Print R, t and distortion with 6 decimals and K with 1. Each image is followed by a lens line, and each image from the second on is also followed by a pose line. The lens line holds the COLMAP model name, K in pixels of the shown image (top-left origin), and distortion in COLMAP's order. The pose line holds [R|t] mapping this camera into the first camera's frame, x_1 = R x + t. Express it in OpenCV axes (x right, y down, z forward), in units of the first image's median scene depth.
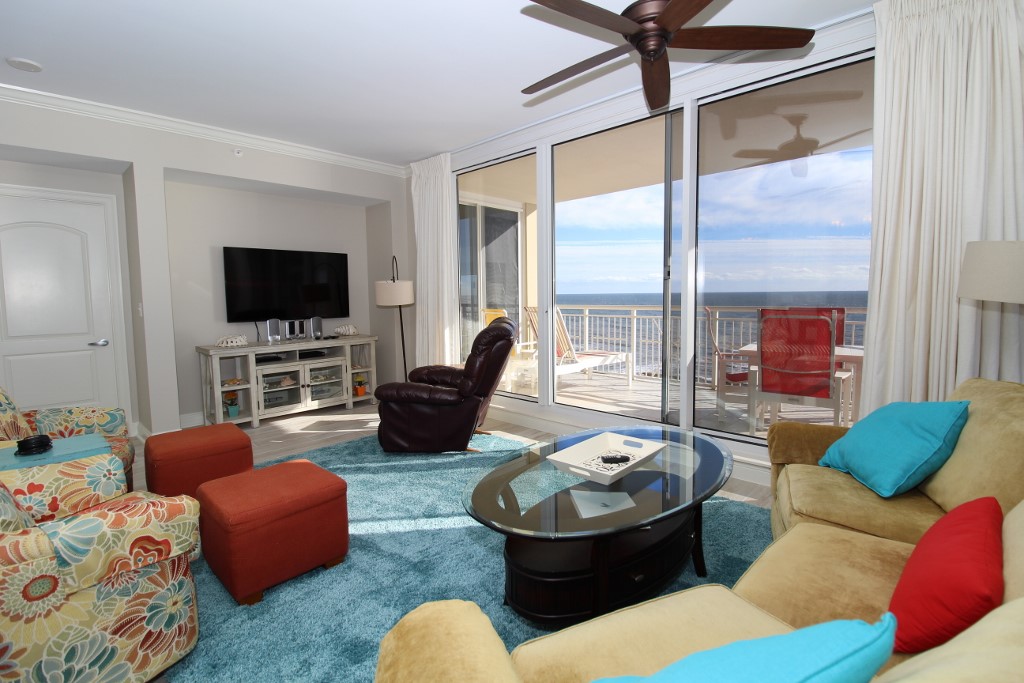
lens RADIAL K [[475.6, 0, 514.5], [0, 475.6, 334.4], [0, 0, 1]] dist [-0.001275, -0.009218]
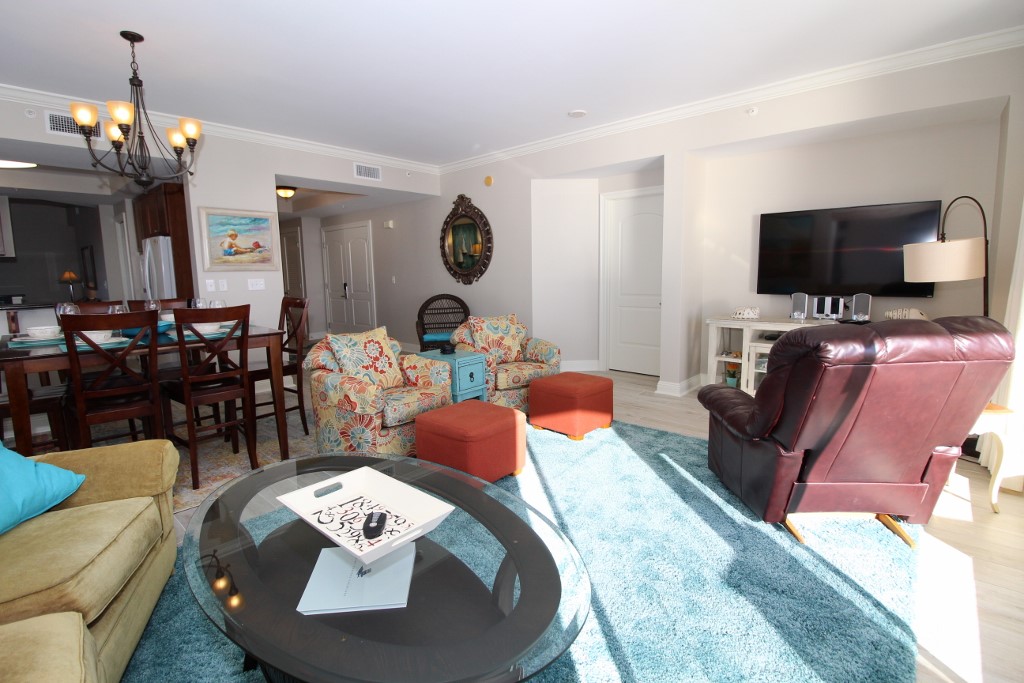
lens RADIAL K [[477.0, 0, 510.8], [0, 477.0, 334.6], [0, 0, 1]] dist [0.007888, -0.015095]
pose [[0.030317, 0.145689, -0.988866, 0.369158], [-0.069561, 0.987229, 0.143315, -0.049706], [0.997117, 0.064442, 0.040064, 0.493865]]
